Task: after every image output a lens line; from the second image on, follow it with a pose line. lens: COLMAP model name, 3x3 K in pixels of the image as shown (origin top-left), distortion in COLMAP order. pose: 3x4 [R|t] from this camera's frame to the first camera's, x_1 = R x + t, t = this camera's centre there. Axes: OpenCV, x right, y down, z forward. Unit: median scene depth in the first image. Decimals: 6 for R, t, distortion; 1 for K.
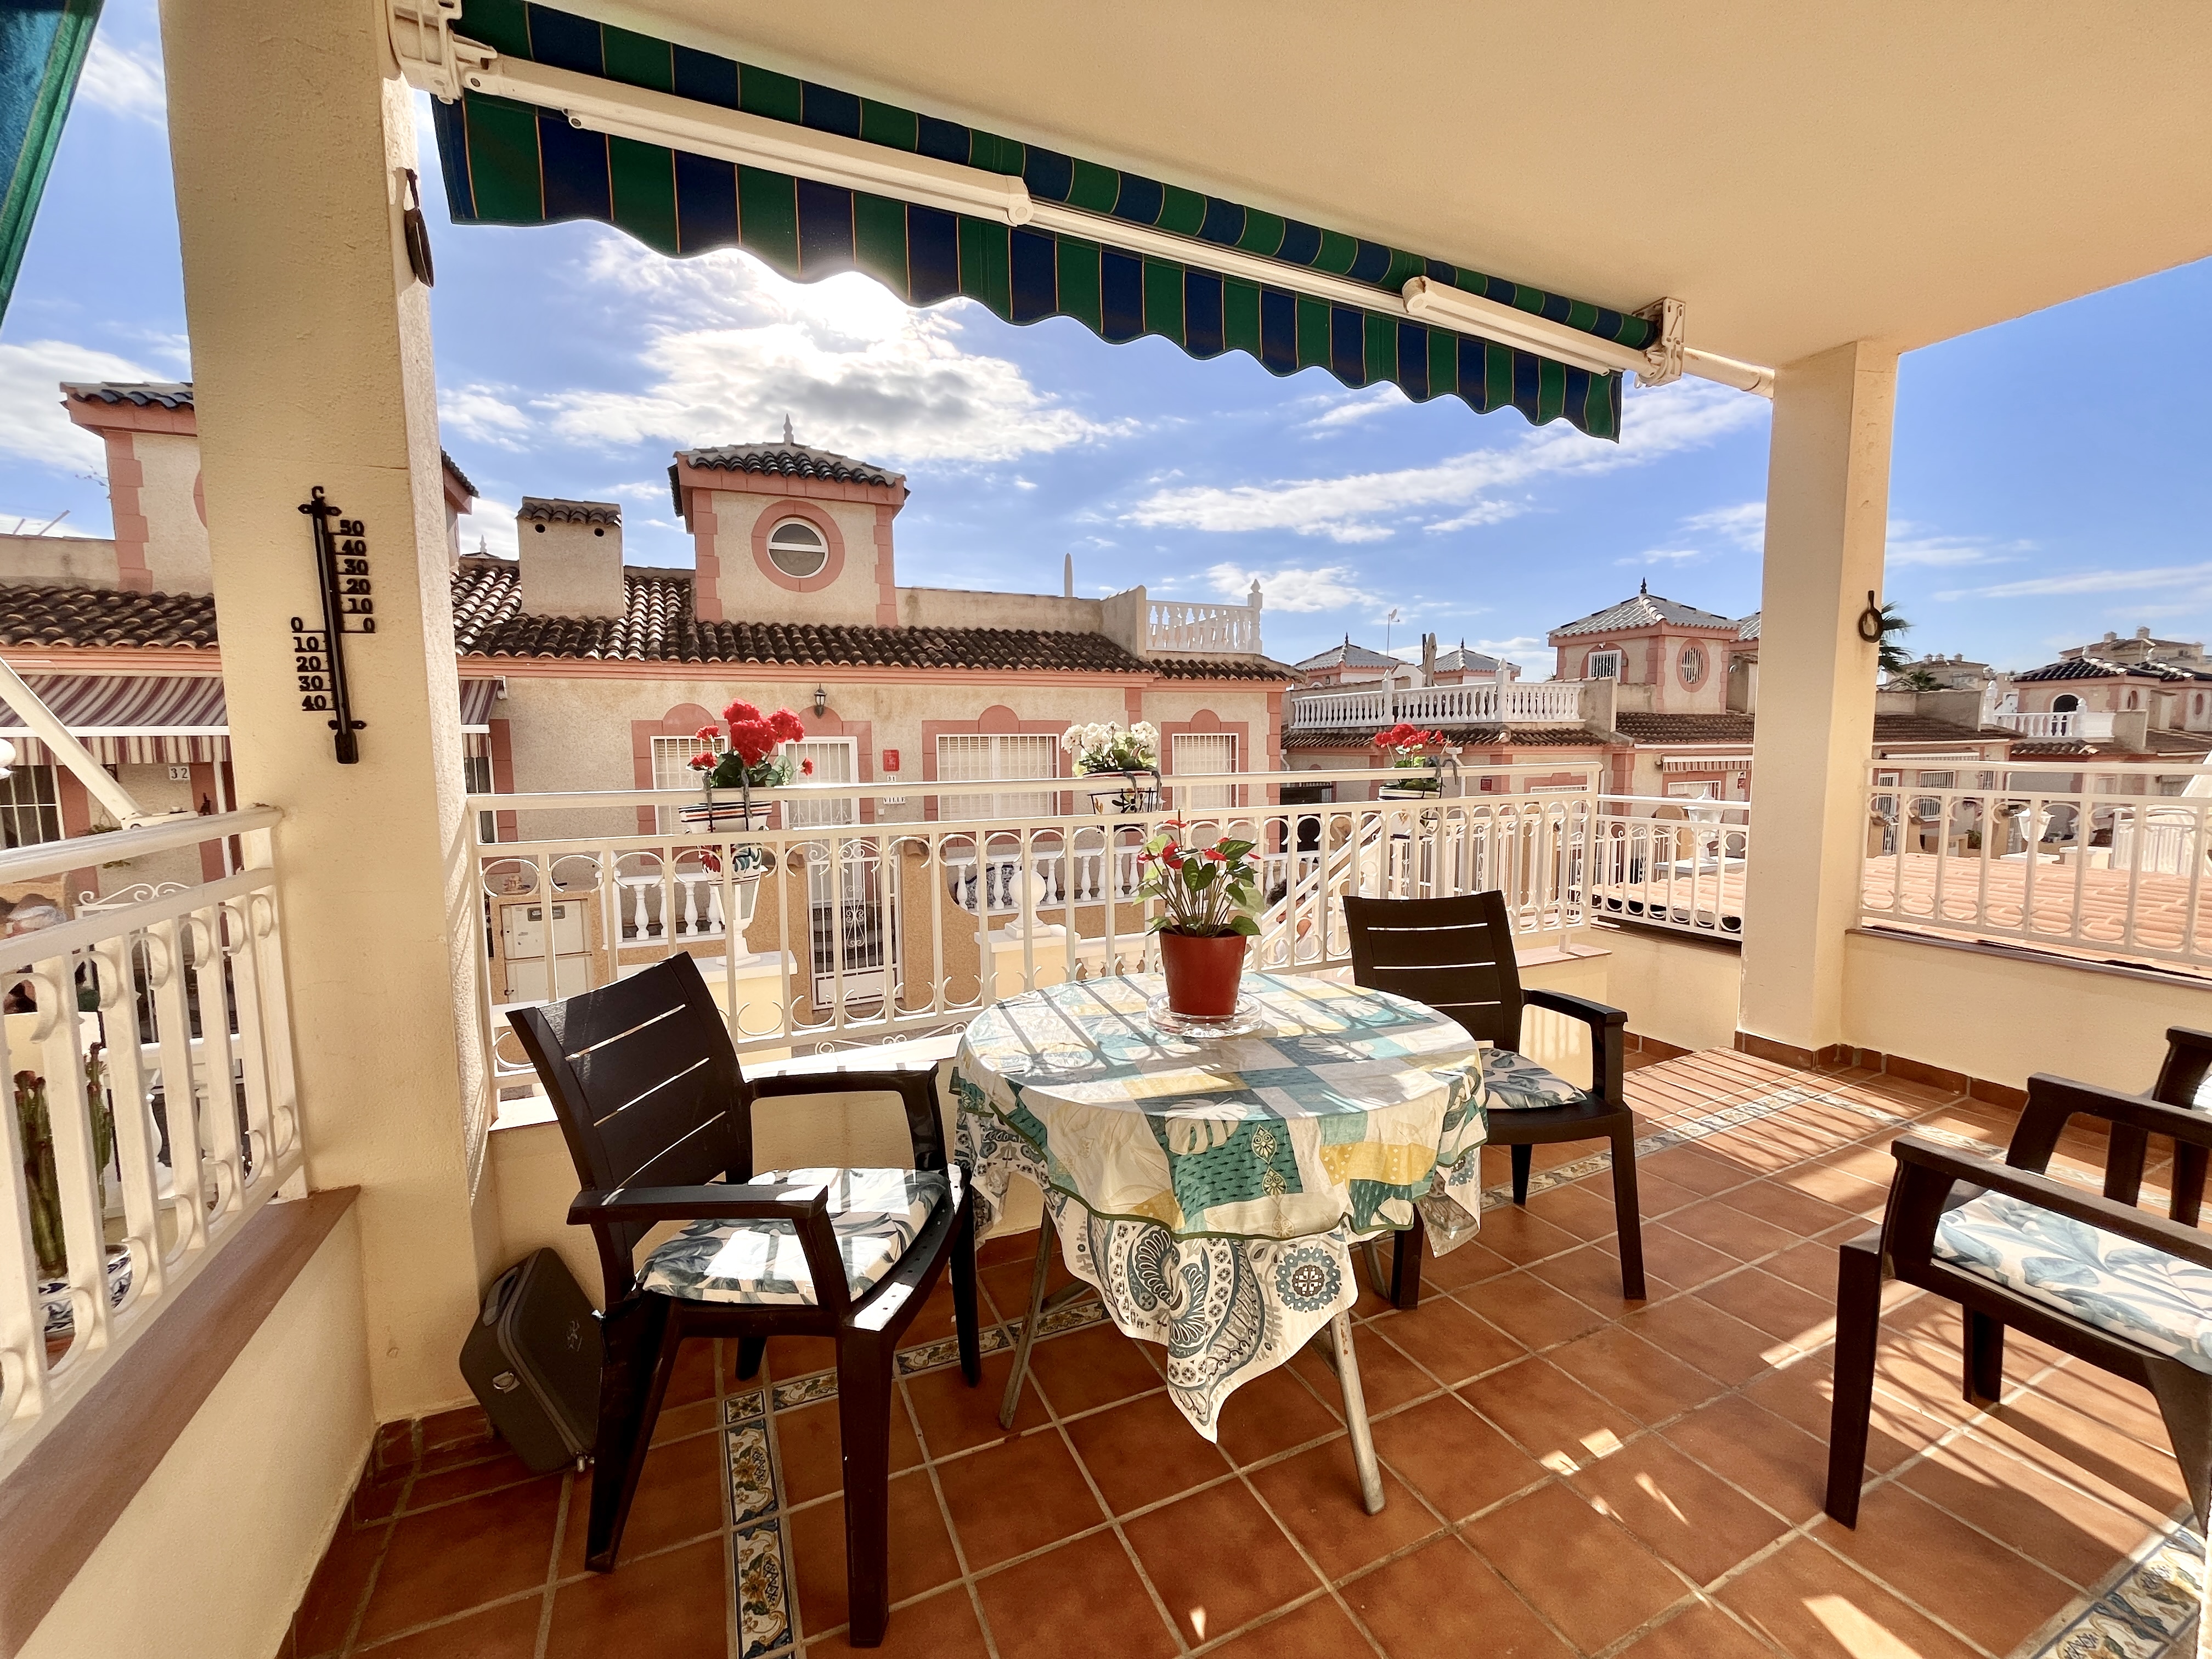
lens RADIAL K [[893.7, 0, 1096.1], [0, 893.7, 823.1], [0, 0, 1]] dist [-0.002426, 0.000246]
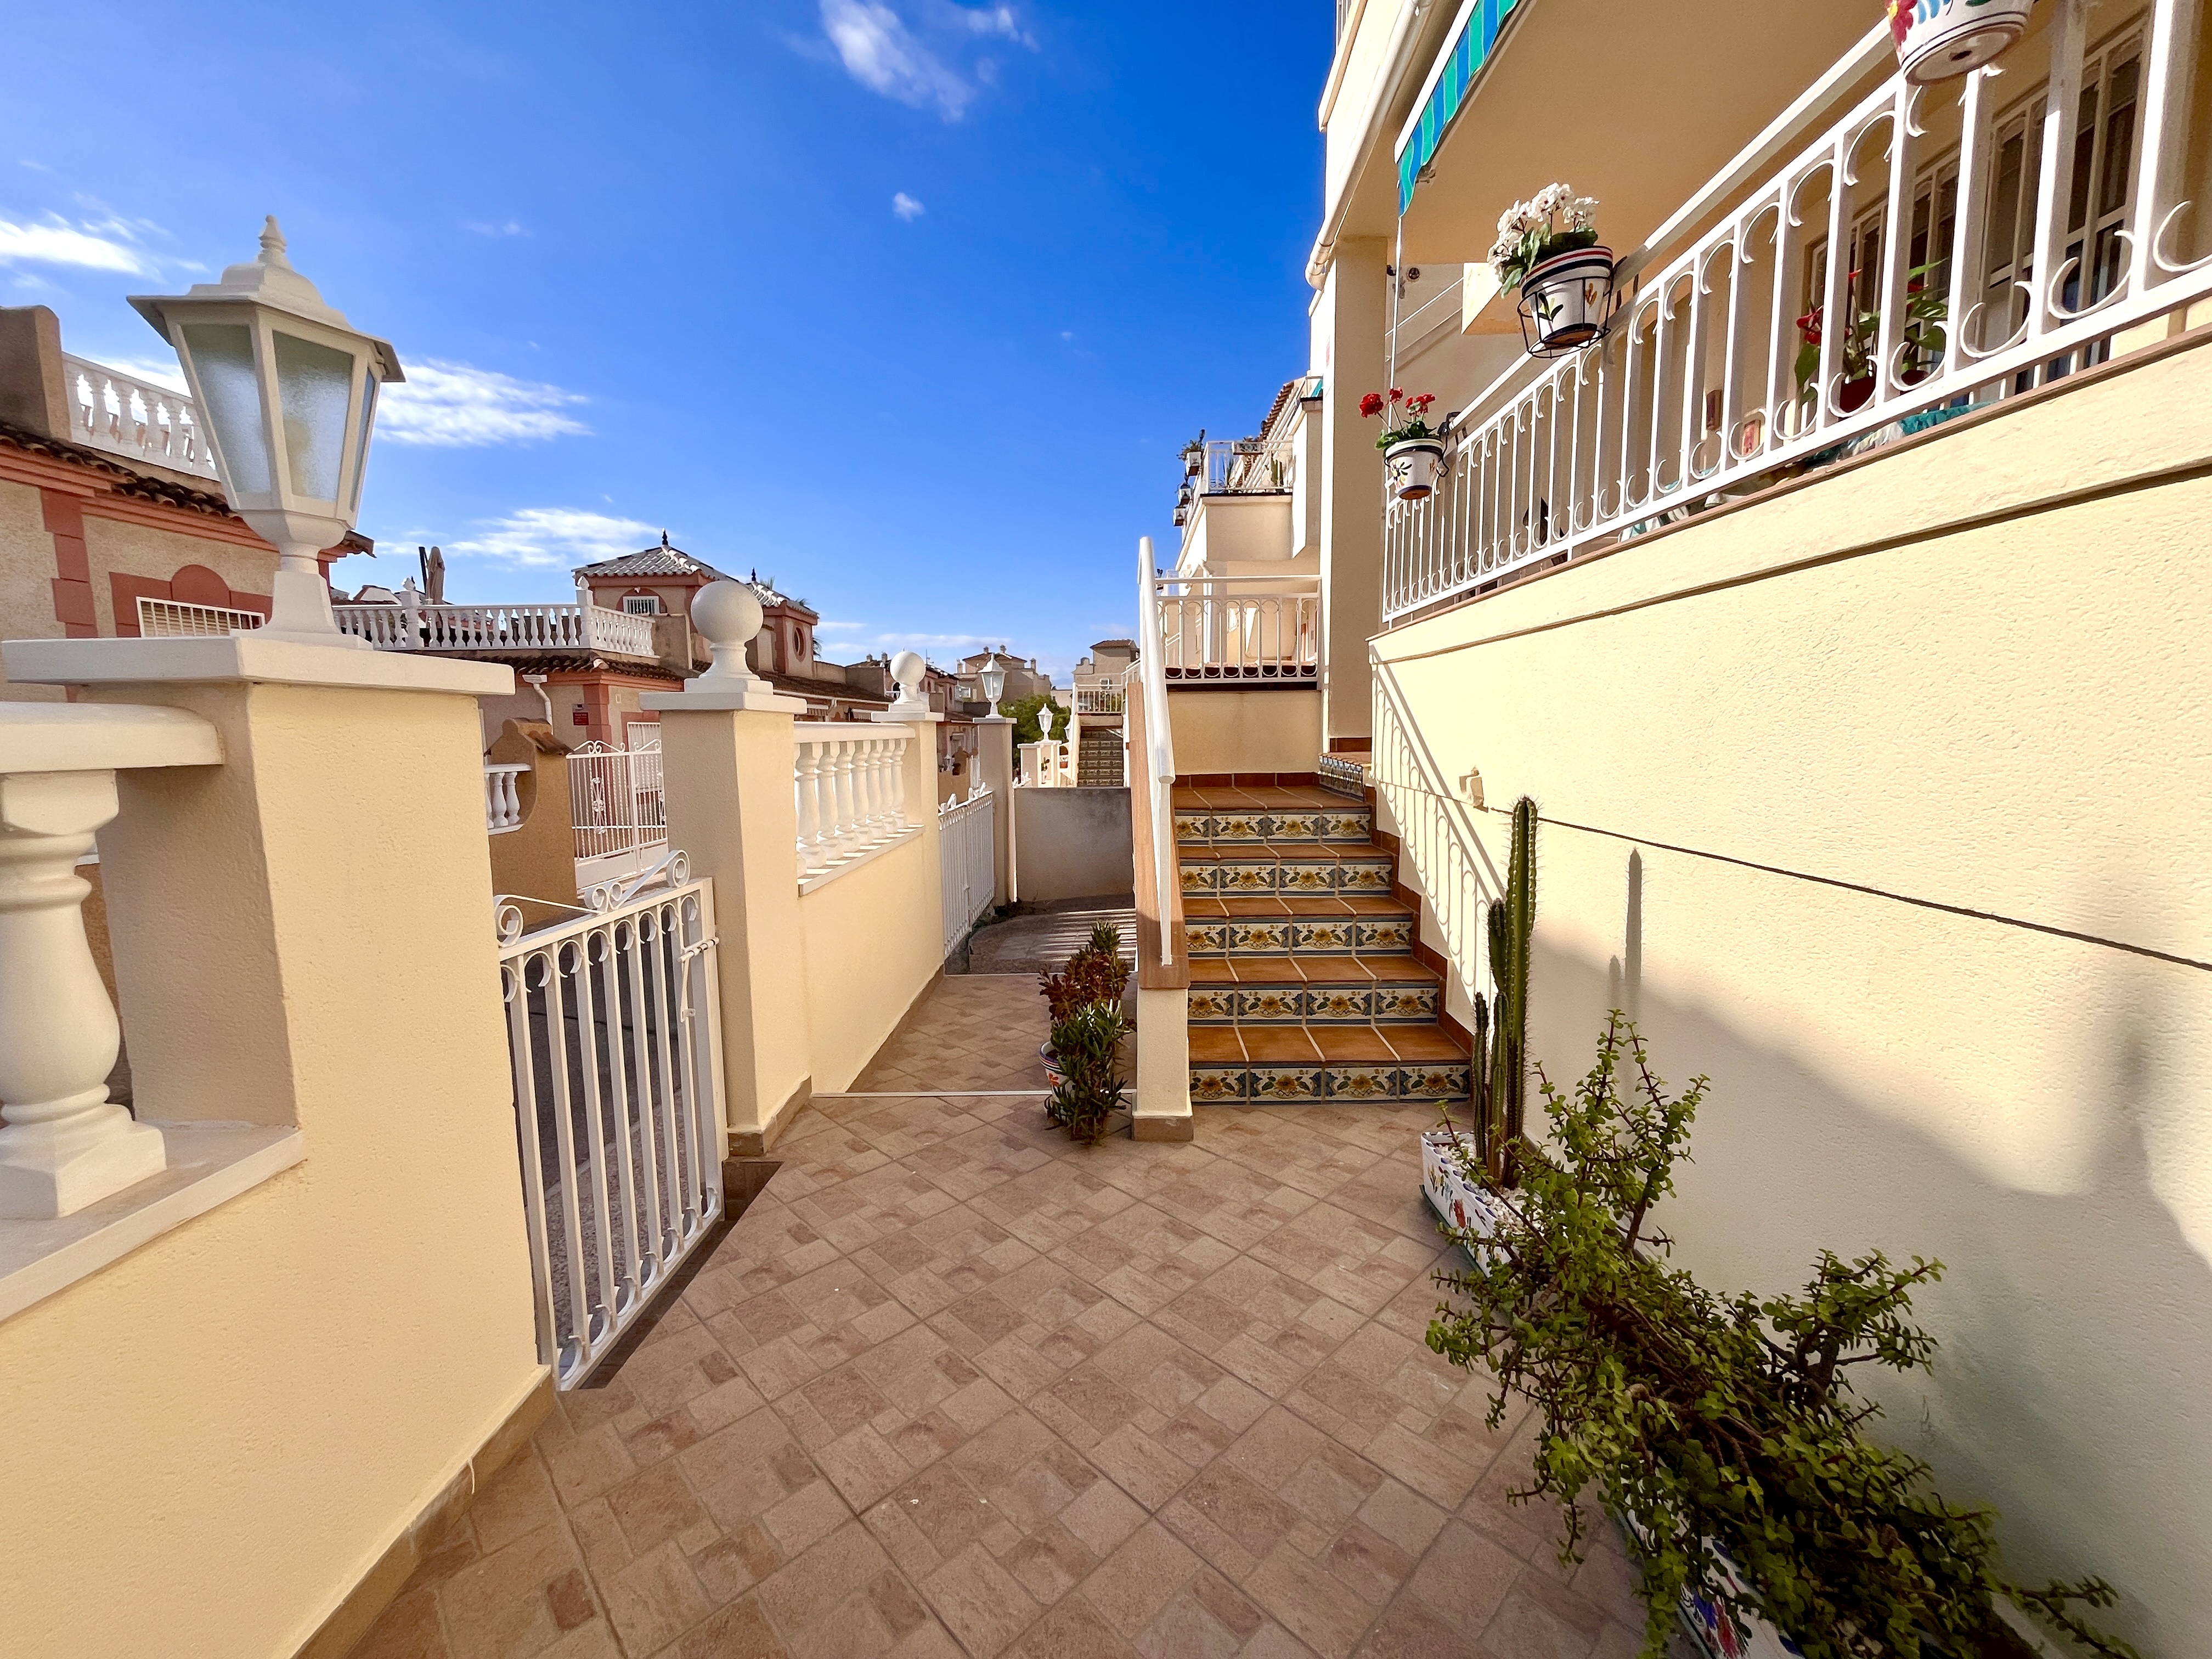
lens RADIAL K [[893.7, 0, 1101.5], [0, 893.7, 823.3], [0, 0, 1]] dist [-0.002426, 0.000246]
pose [[0.434454, -0.090236, 0.896162, -0.205775], [0.087265, 0.994505, 0.057833, 0.078973], [-0.896457, 0.053078, 0.439941, 0.237760]]
